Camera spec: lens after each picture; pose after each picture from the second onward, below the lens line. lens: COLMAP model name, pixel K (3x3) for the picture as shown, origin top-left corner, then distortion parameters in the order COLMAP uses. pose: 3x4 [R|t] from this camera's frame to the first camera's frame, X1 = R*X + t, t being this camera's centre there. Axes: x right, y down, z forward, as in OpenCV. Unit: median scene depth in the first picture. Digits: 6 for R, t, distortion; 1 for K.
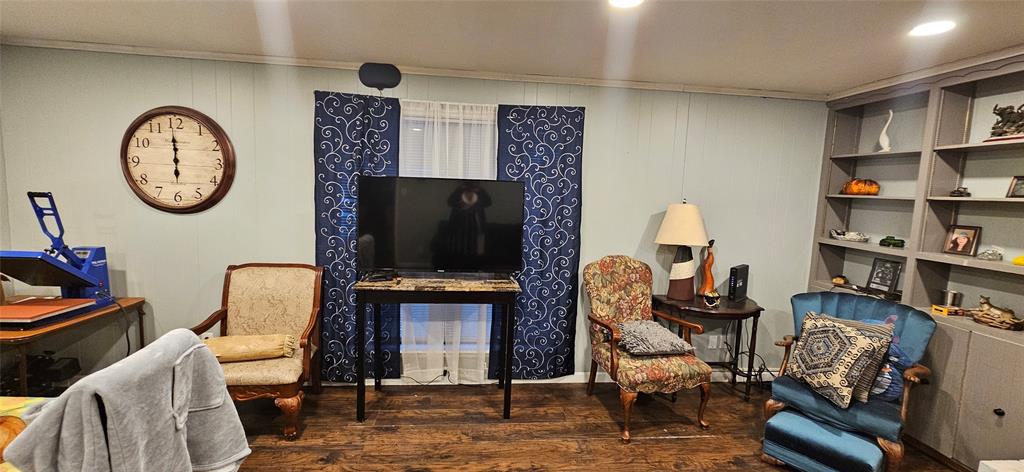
lens RADIAL K [[422.7, 0, 510.6], [0, 422.7, 230.8], [0, 0, 1]] dist [-0.000883, 0.000268]
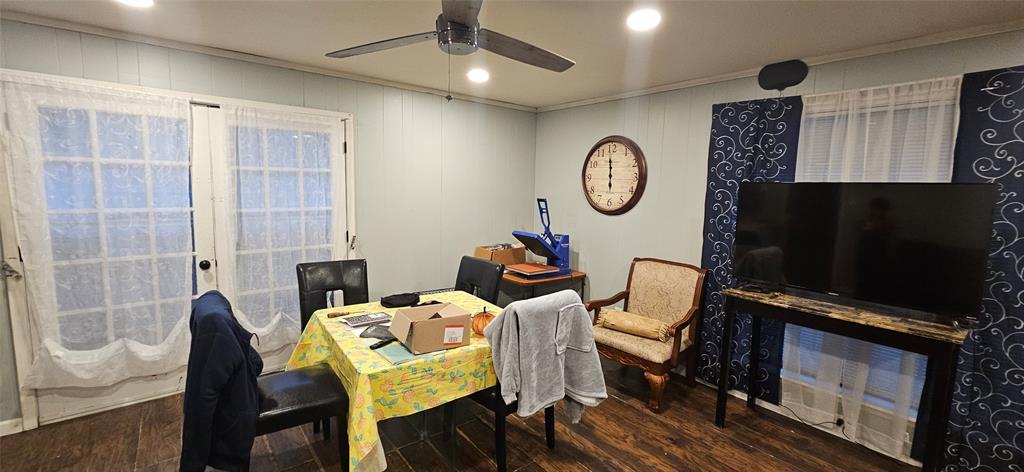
lens RADIAL K [[422.7, 0, 510.6], [0, 422.7, 230.8], [0, 0, 1]] dist [-0.000883, 0.000268]
pose [[0.533631, 0.063287, -0.843346, 0.187979], [-0.085284, 0.996140, 0.020789, 0.008271], [0.841406, 0.060830, 0.536969, 0.013501]]
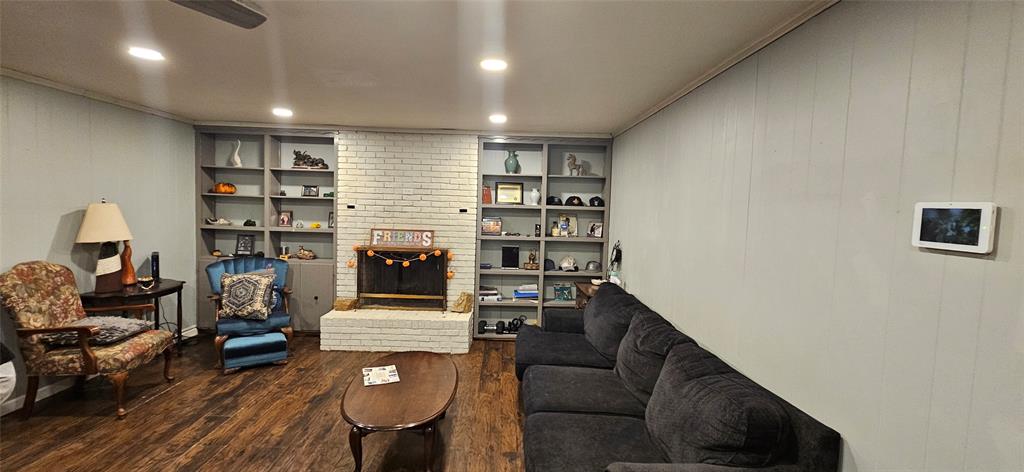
lens RADIAL K [[422.7, 0, 510.6], [0, 422.7, 230.8], [0, 0, 1]] dist [-0.000883, 0.000268]
pose [[0.084955, -0.096488, 0.991702, -0.649901], [0.065353, 0.993696, 0.091084, -0.027604], [-0.994239, 0.057073, 0.090725, -0.145039]]
